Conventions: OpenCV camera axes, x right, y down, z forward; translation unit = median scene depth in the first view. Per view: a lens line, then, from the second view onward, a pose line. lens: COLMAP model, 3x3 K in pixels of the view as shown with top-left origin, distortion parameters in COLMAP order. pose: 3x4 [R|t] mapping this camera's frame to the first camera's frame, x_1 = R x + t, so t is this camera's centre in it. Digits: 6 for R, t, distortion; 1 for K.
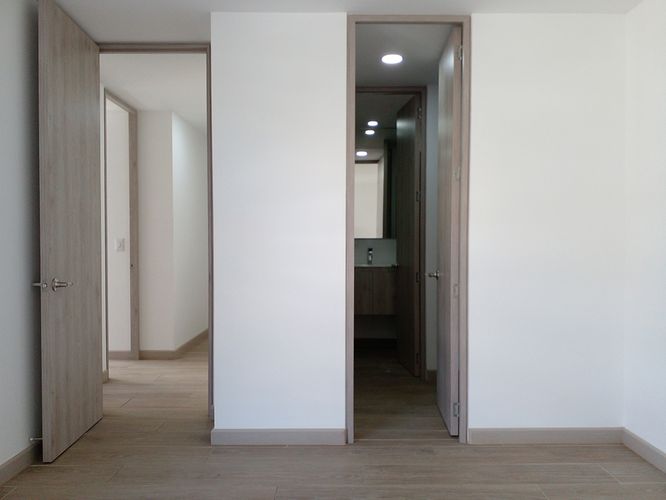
lens RADIAL K [[543.4, 0, 333.0], [0, 543.4, 250.0], [0, 0, 1]] dist [0.084968, -0.133060]
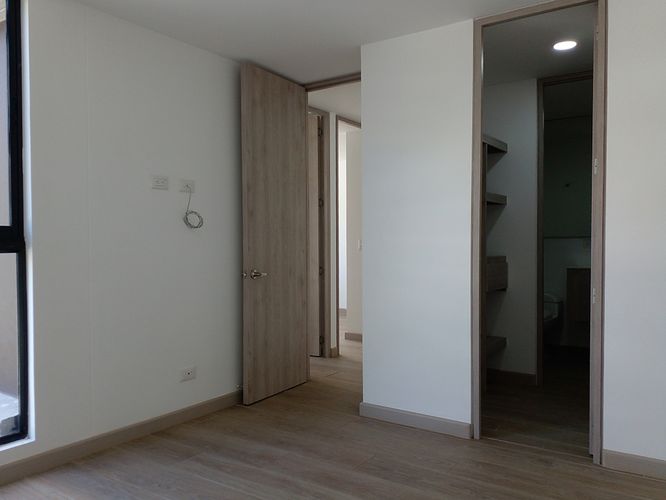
lens RADIAL K [[545.8, 0, 333.0], [0, 545.8, 250.0], [0, 0, 1]] dist [0.033794, -0.009441]
pose [[0.824470, 0.006245, -0.565871, 0.393126], [-0.004937, 0.999980, 0.003842, -0.002688], [0.565884, -0.000374, 0.824485, 0.004777]]
